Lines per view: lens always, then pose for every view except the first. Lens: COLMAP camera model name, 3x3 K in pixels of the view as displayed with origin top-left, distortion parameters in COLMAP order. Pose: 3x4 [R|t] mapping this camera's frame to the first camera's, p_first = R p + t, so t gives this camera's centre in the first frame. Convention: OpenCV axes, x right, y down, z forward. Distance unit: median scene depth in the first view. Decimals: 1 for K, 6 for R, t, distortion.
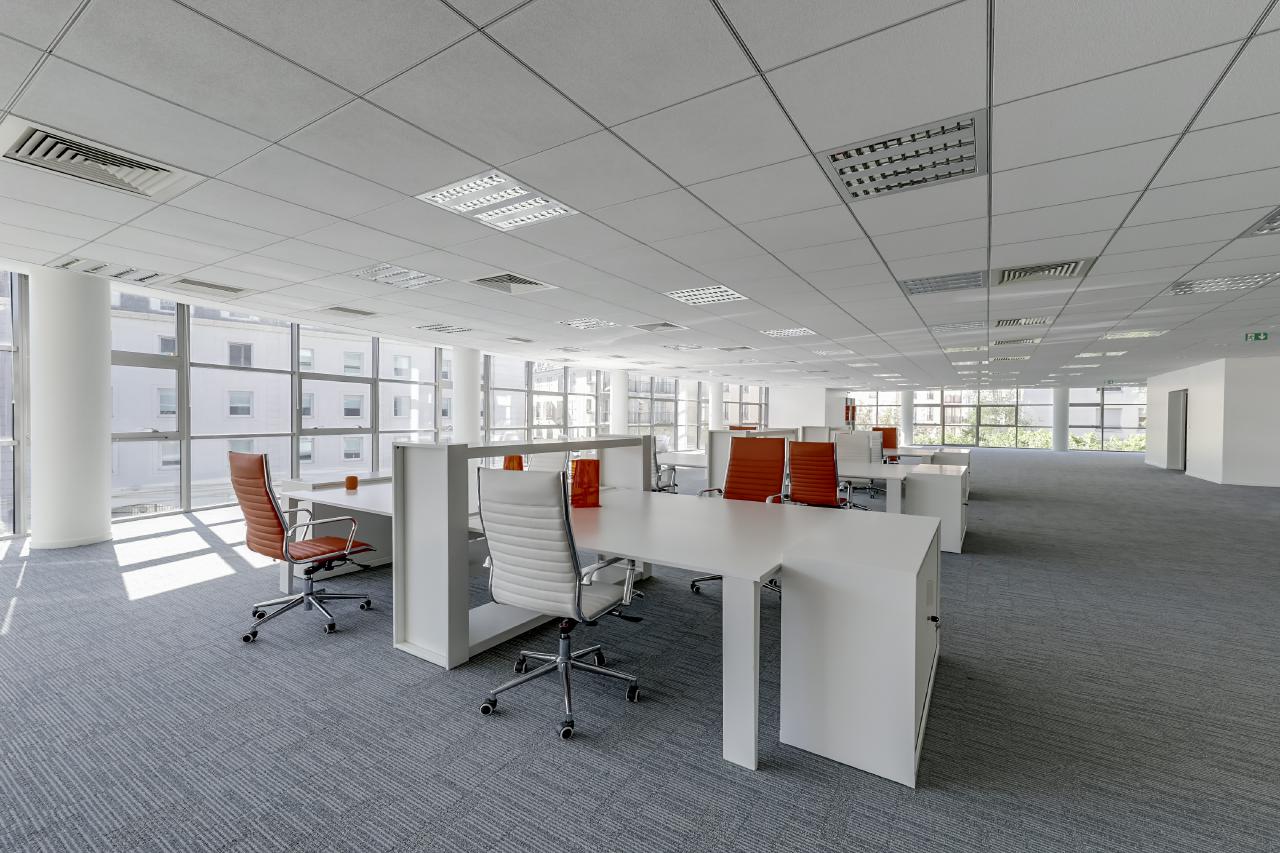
lens RADIAL K [[517.8, 0, 640.0], [0, 517.8, 426.5], [0, 0, 1]] dist [0.021346, 0.000086]
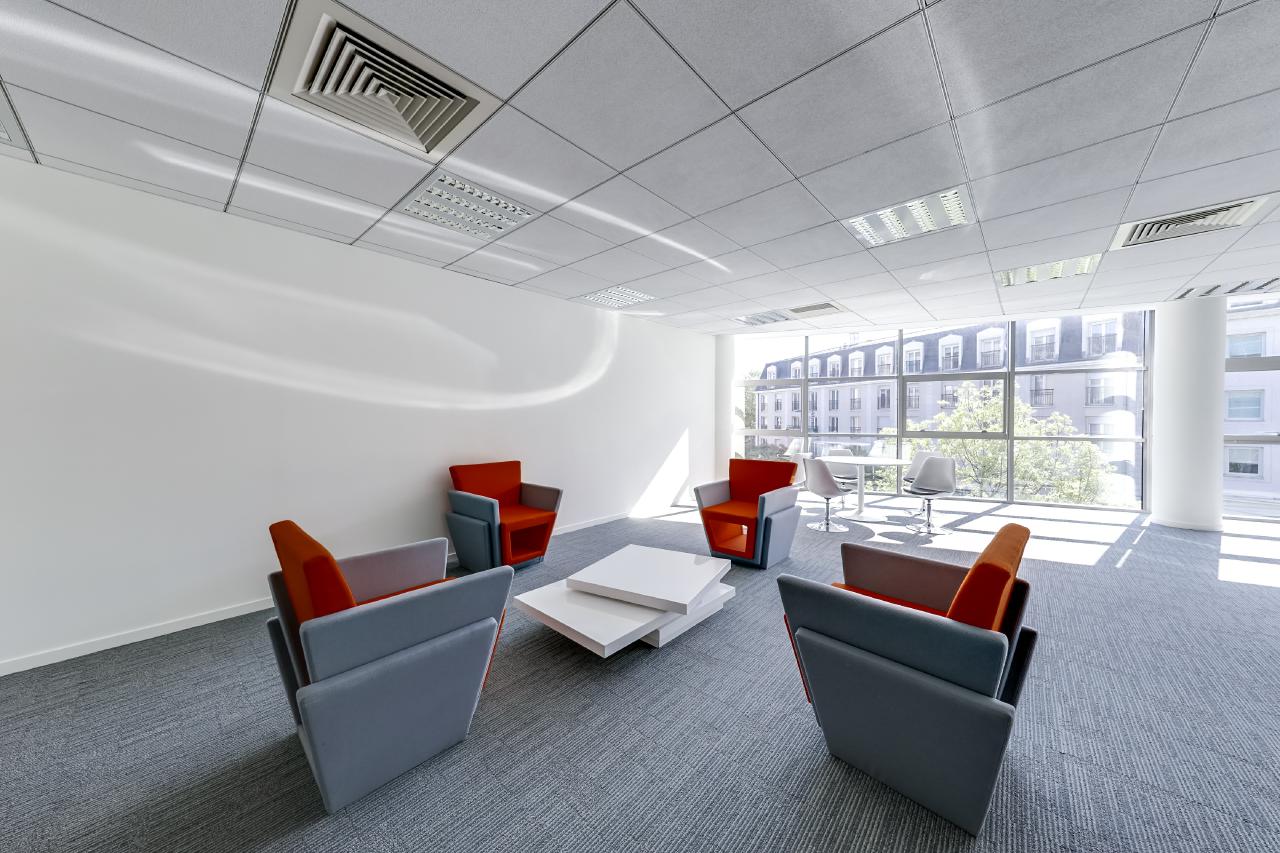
lens RADIAL K [[437.5, 0, 640.0], [0, 437.5, 426.5], [0, 0, 1]] dist [-0.001127, -0.000050]
pose [[-0.163594, 0.011704, -0.986458, 0.142550], [-0.017511, 0.999738, 0.014765, 0.005129], [0.986372, 0.019689, -0.163346, -0.073514]]
